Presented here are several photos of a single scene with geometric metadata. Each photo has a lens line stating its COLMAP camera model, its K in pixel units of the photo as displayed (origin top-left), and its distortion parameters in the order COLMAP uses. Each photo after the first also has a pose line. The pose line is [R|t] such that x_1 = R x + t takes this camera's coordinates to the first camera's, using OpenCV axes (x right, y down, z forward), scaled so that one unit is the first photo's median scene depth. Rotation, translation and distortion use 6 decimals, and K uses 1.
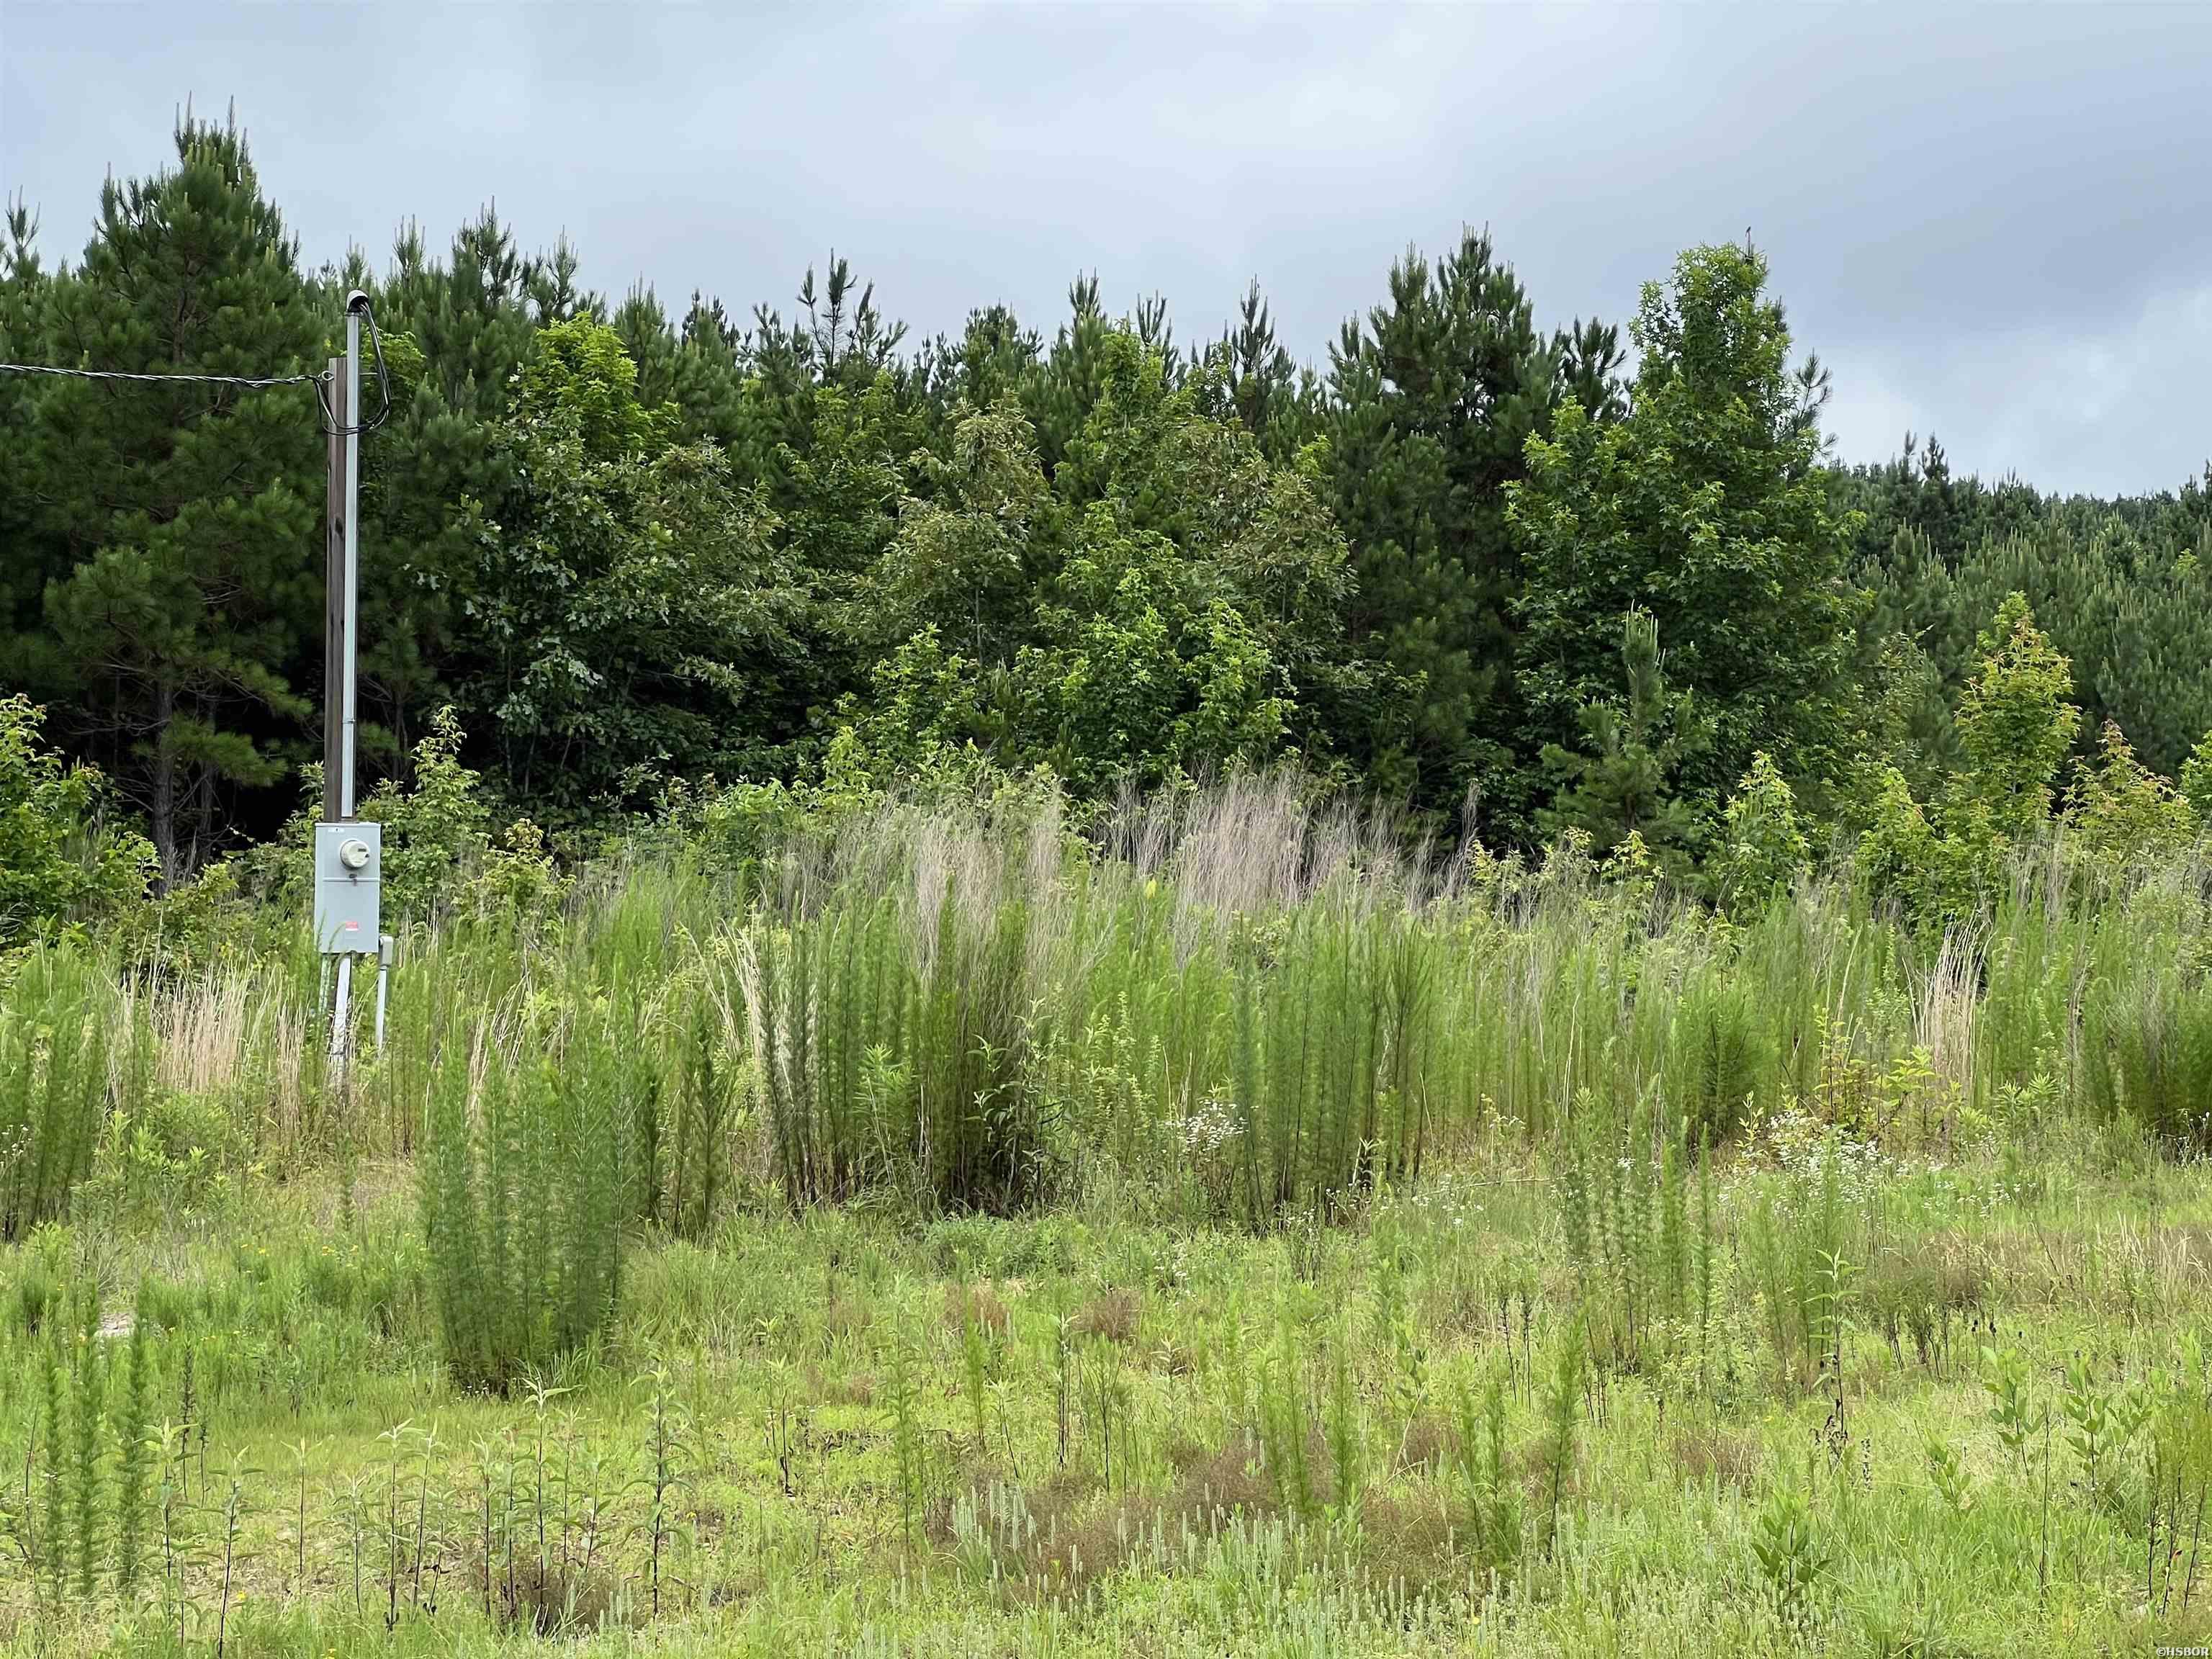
lens RADIAL K [[4944.3, 0, 1106.1], [0, 4944.3, 827.9], [0, 0, 1]] dist [0.568197, 0.000000]
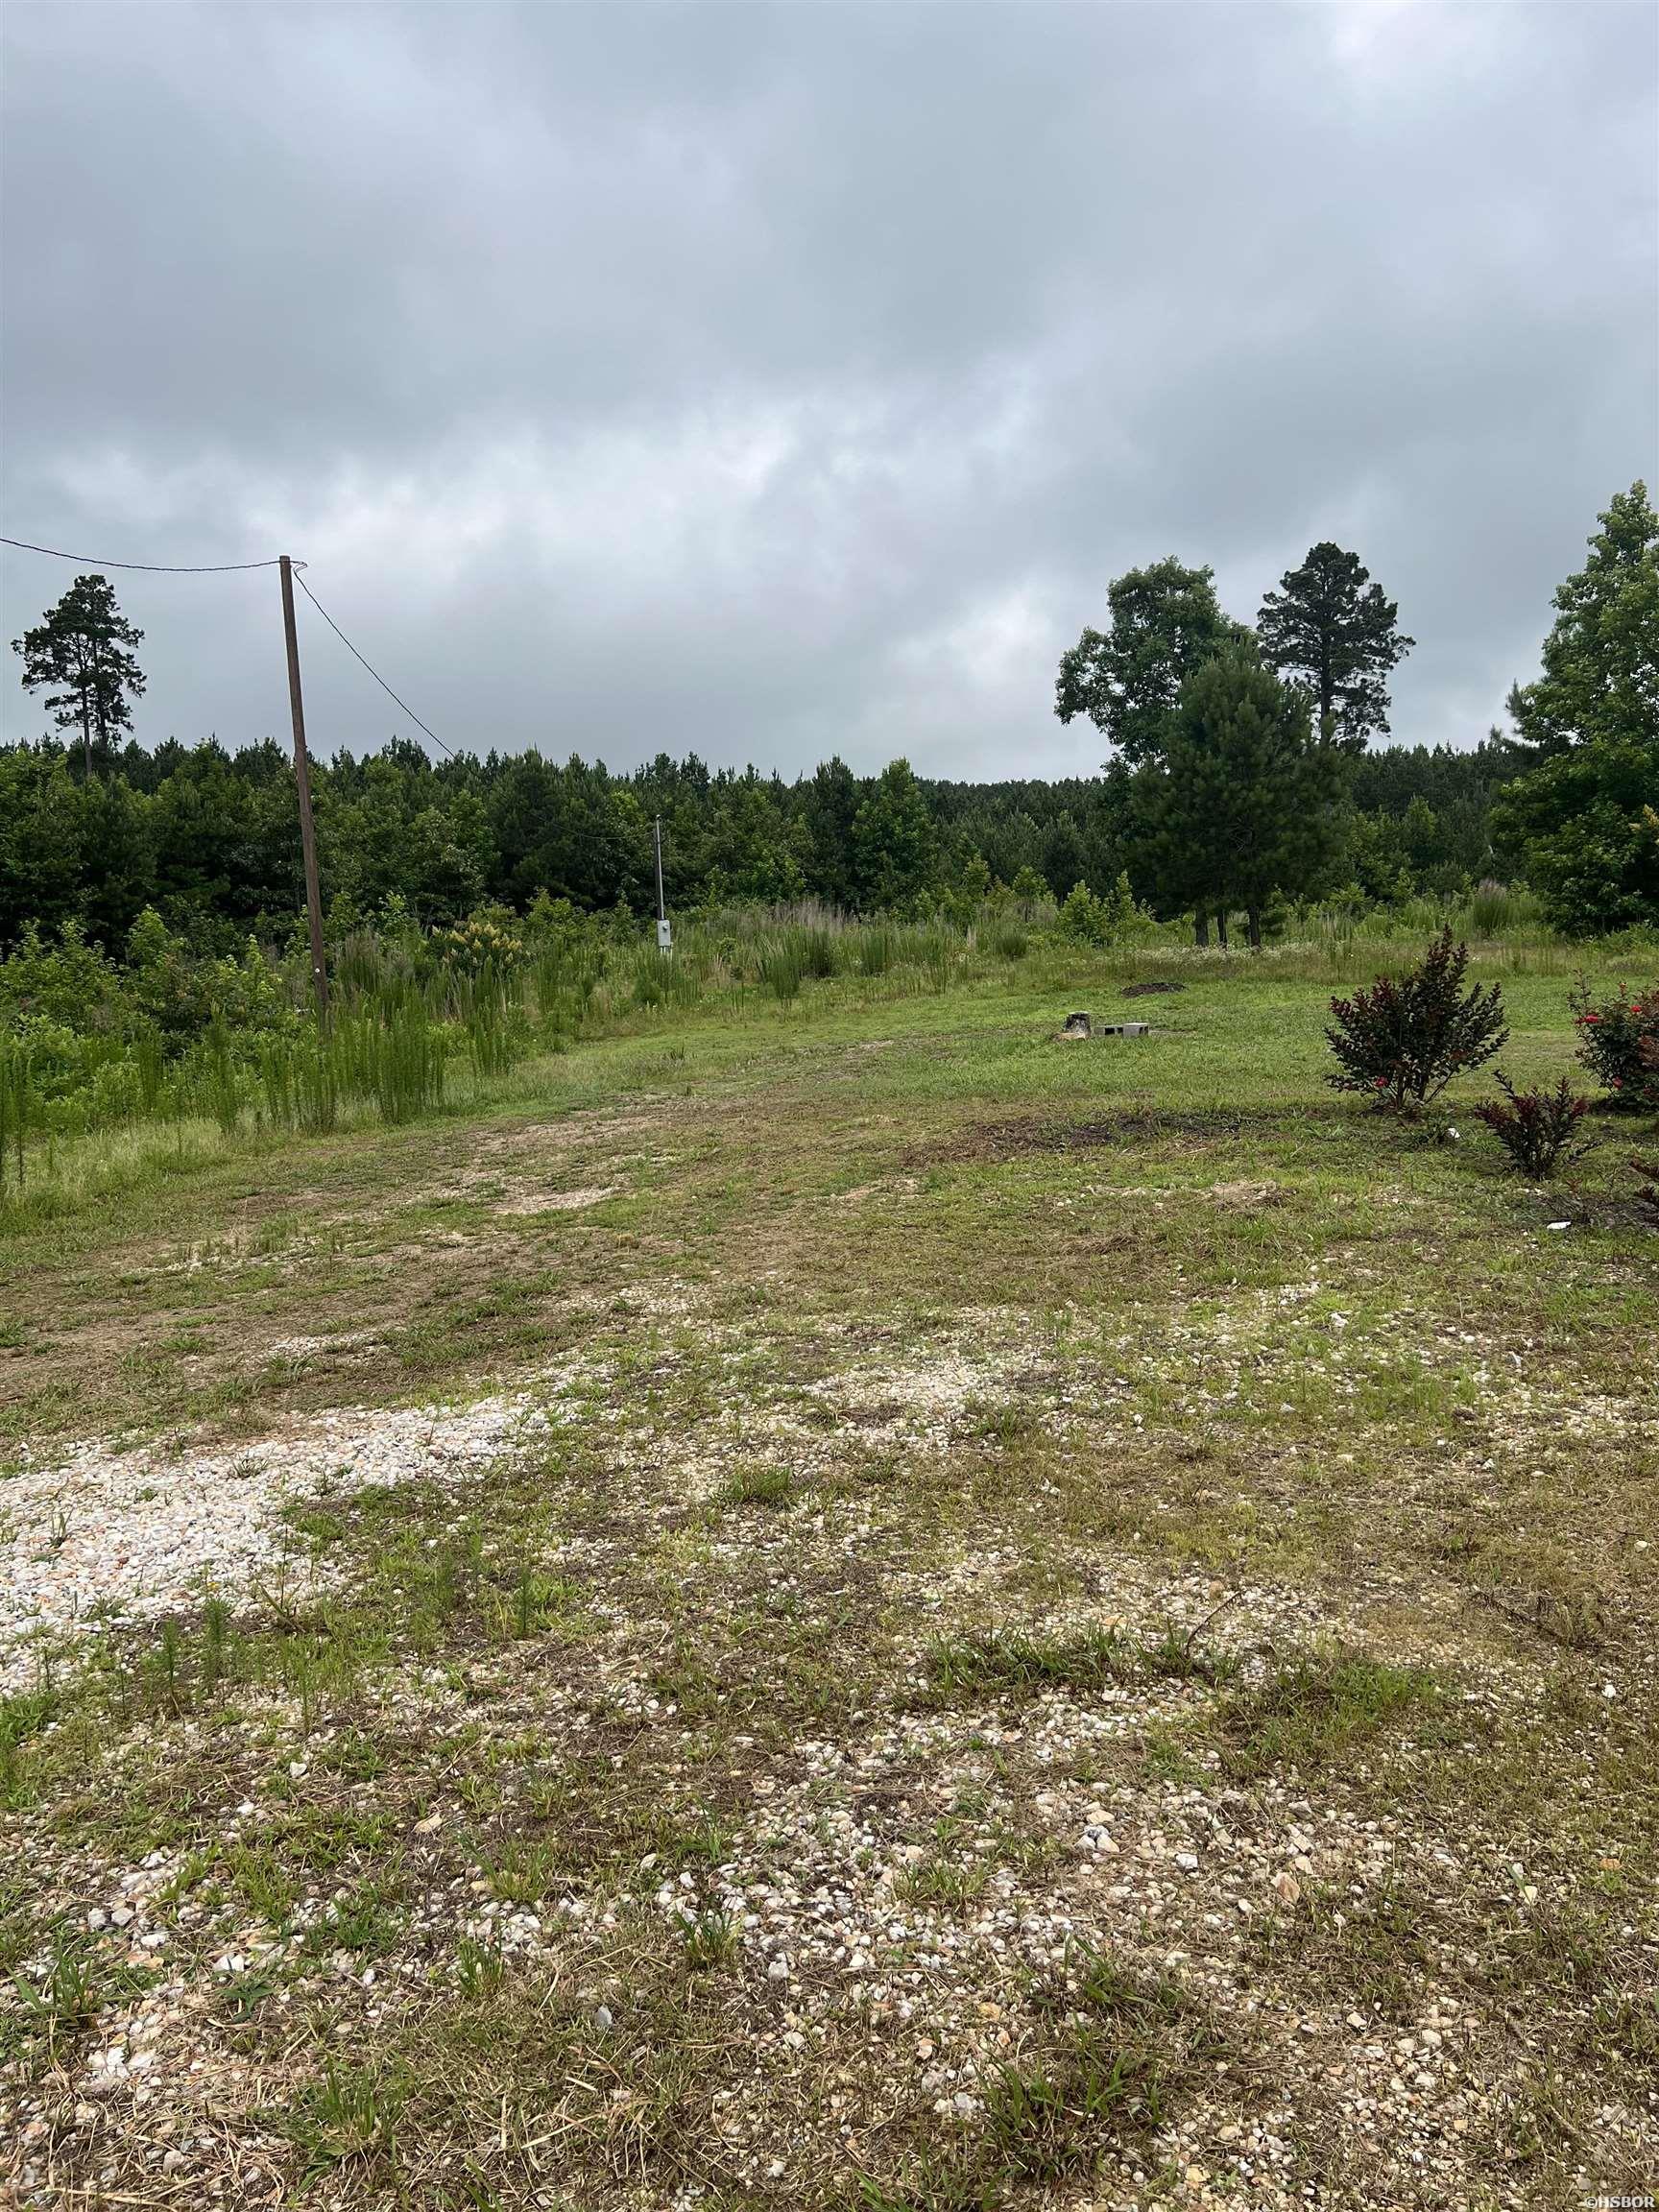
lens RADIAL K [[1645.2, 0, 829.1], [0, 1645.2, 1106.9], [0, 0, 1]] dist [0.039020, -0.040710]
pose [[0.994047, -0.065572, 0.087005, -0.072845], [0.054558, 0.990853, 0.123426, -0.005573], [-0.094303, -0.117944, 0.988532, -0.368735]]
